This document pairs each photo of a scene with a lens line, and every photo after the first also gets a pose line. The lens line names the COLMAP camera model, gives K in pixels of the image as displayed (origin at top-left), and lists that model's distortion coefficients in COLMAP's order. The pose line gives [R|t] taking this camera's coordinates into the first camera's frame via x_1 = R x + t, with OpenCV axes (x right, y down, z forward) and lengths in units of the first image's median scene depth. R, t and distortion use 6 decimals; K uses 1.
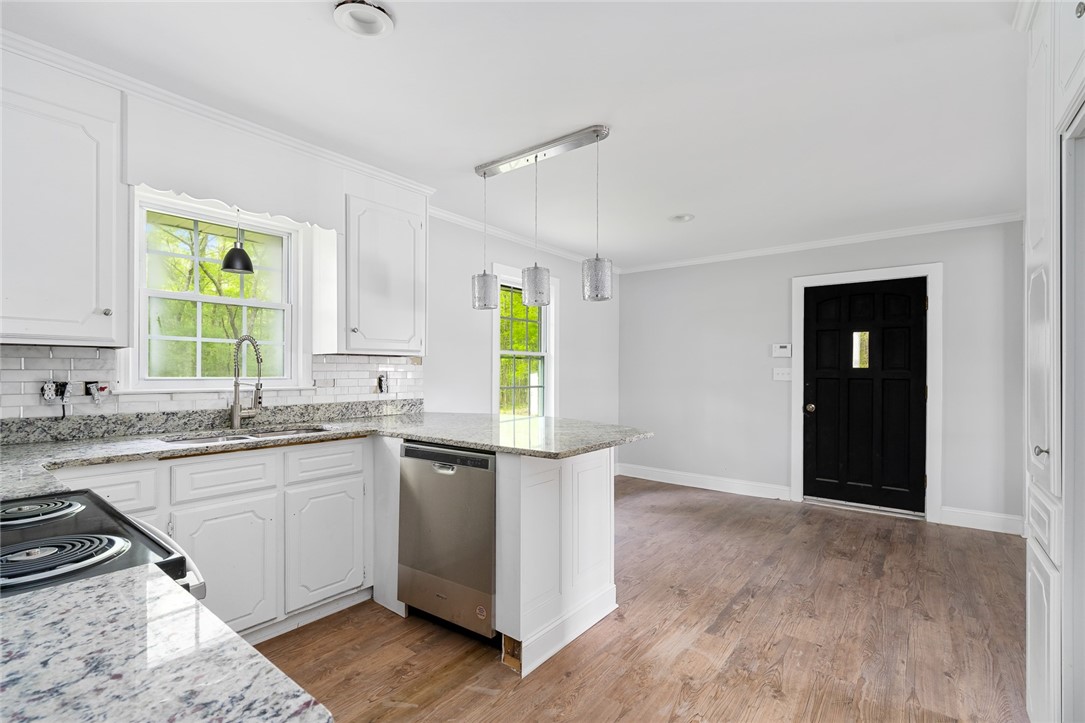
lens RADIAL K [[494.1, 0, 537.4], [0, 494.1, 365.2], [0, 0, 1]] dist [-0.006038, 0.001036]
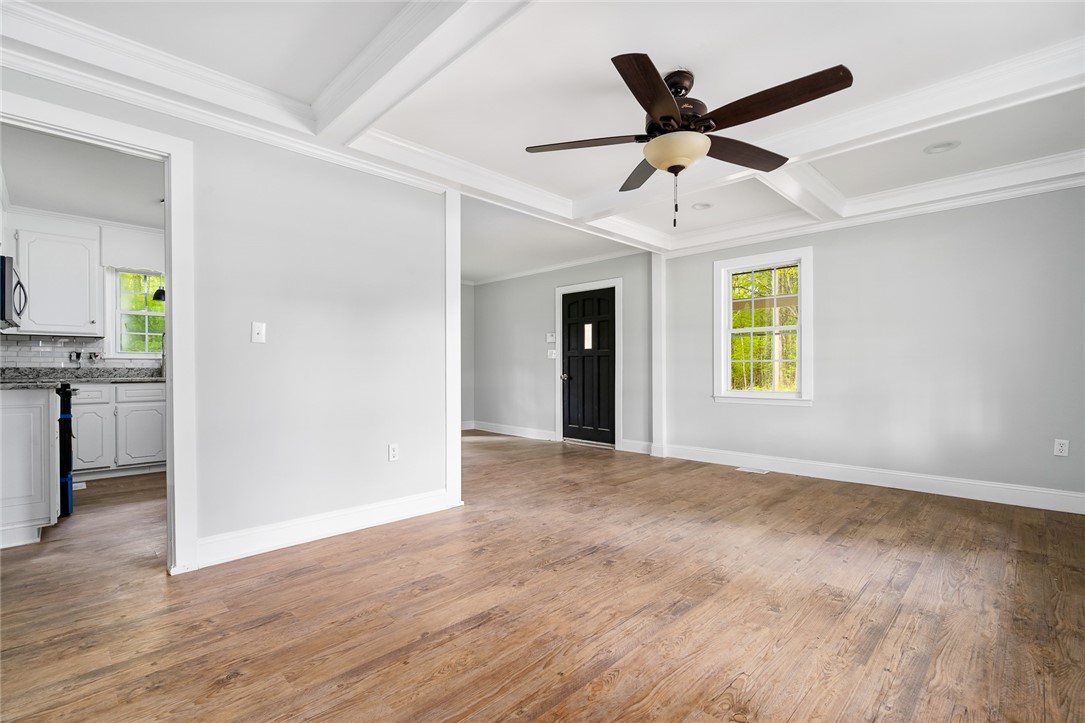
lens RADIAL K [[494.1, 0, 539.5], [0, 494.1, 367.4], [0, 0, 1]] dist [-0.006038, 0.001036]
pose [[0.991798, -0.004629, -0.127730, 1.223839], [0.006007, 0.999928, 0.010409, 0.077344], [0.127673, -0.011091, 0.991754, -0.842720]]
